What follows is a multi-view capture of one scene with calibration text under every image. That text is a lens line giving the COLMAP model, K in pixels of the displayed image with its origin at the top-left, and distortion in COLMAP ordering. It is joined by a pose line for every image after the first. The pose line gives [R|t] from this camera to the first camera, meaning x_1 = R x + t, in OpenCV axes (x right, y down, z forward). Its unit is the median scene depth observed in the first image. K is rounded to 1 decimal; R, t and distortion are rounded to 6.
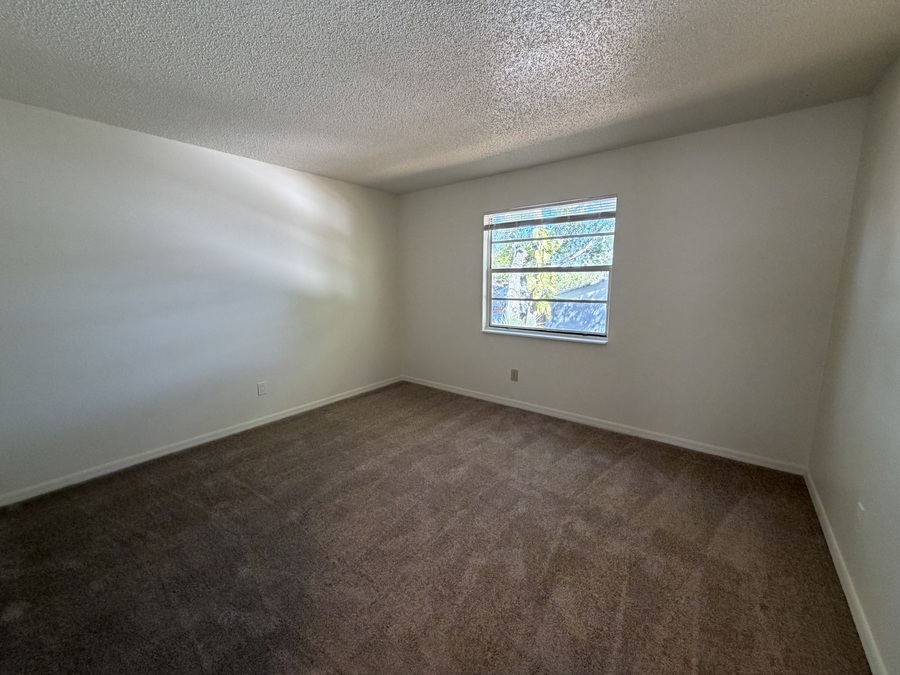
lens RADIAL K [[358.1, 0, 449.8], [0, 358.1, 334.5], [0, 0, 1]] dist [0.002875, -0.001674]
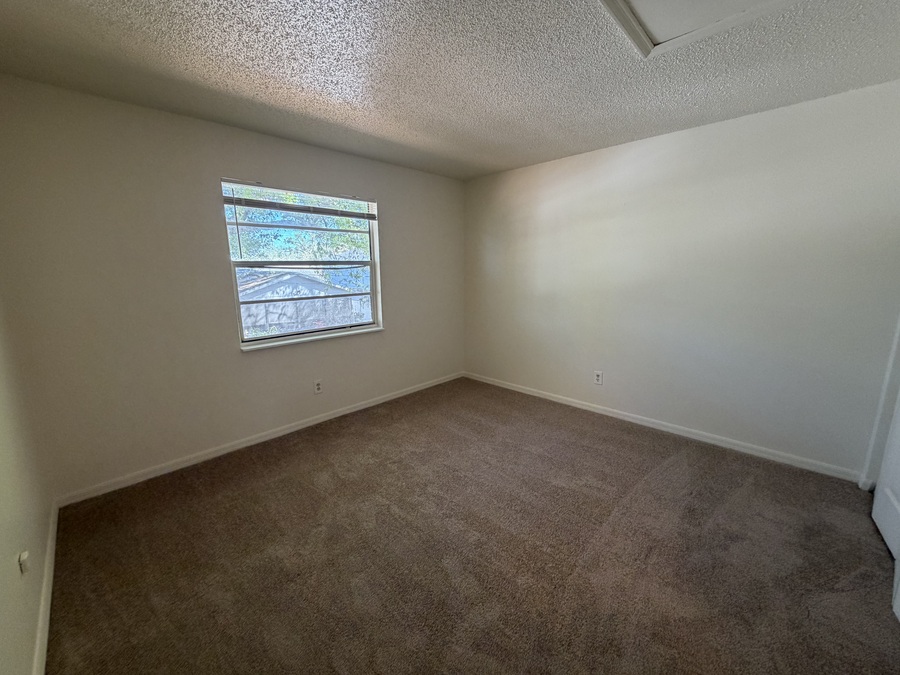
lens RADIAL K [[358.1, 0, 449.0], [0, 358.1, 341.2], [0, 0, 1]] dist [0.002875, -0.001674]
pose [[0.114136, -0.192919, 0.974554, -0.655249], [0.165410, 0.970962, 0.172836, -0.099090], [-0.979598, 0.141474, 0.142732, 0.605519]]
